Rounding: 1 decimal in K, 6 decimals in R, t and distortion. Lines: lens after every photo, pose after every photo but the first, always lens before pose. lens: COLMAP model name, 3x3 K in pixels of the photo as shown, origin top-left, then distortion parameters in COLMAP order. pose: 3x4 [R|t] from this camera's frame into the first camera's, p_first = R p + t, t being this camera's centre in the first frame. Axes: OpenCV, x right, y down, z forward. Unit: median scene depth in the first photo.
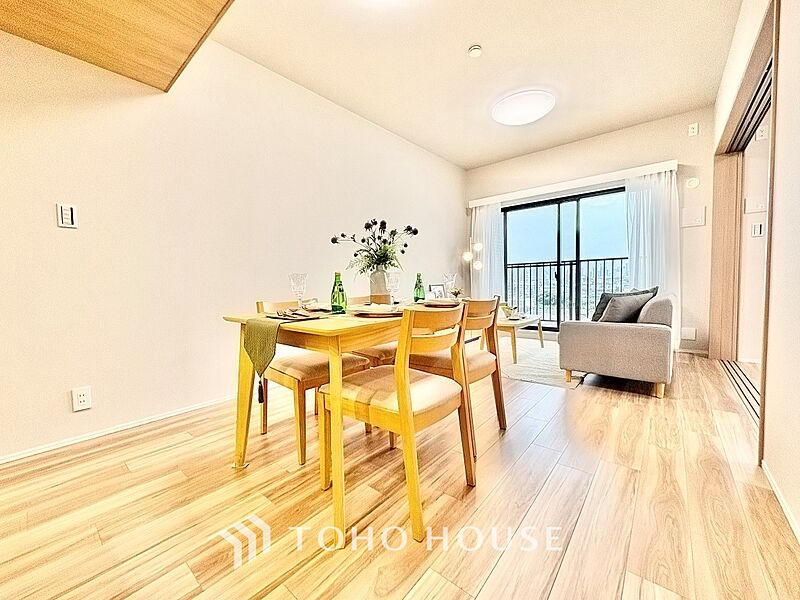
lens RADIAL K [[319.5, 0, 403.1], [0, 319.5, 301.6], [0, 0, 1]] dist [0.002464, 0.000153]
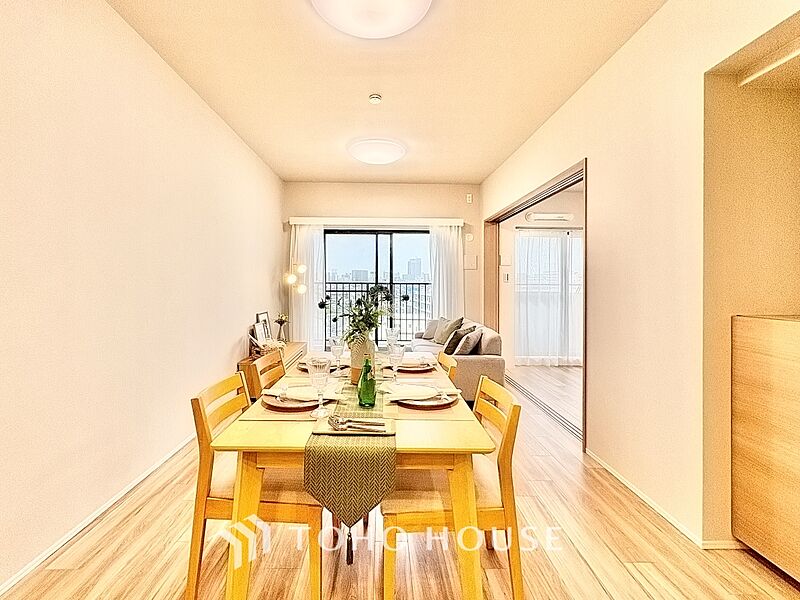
lens RADIAL K [[354.6, 0, 381.3], [0, 354.6, 283.2], [0, 0, 1]] dist [-0.000159, -0.000147]
pose [[0.763480, 0.028884, 0.645186, -0.282907], [0.010139, 0.998340, -0.056692, -0.081842], [-0.645752, 0.049824, 0.761920, 0.095870]]
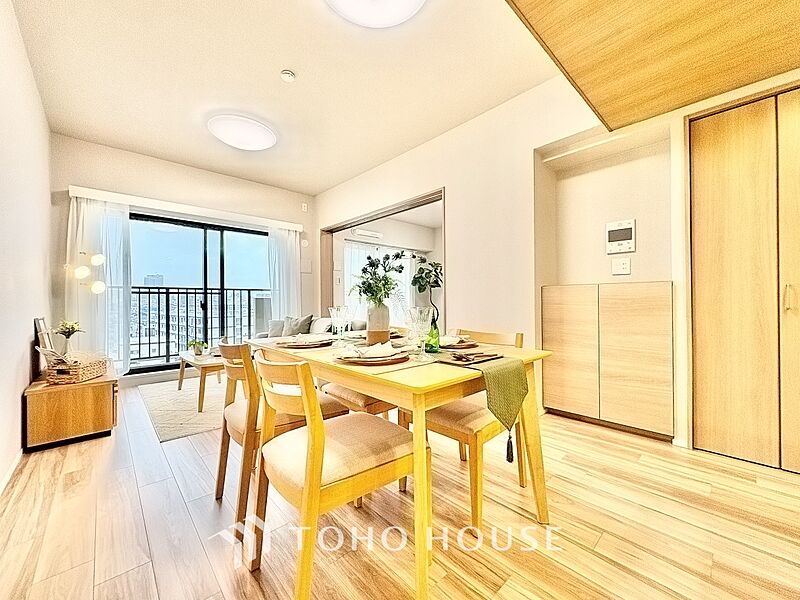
lens RADIAL K [[319.5, 0, 402.0], [0, 319.5, 297.9], [0, 0, 1]] dist [0.002464, 0.000153]
pose [[0.124905, 0.031924, 0.991655, -0.401439], [0.056317, 0.997643, -0.039210, -0.033906], [-0.990569, 0.060744, 0.122813, 0.338334]]
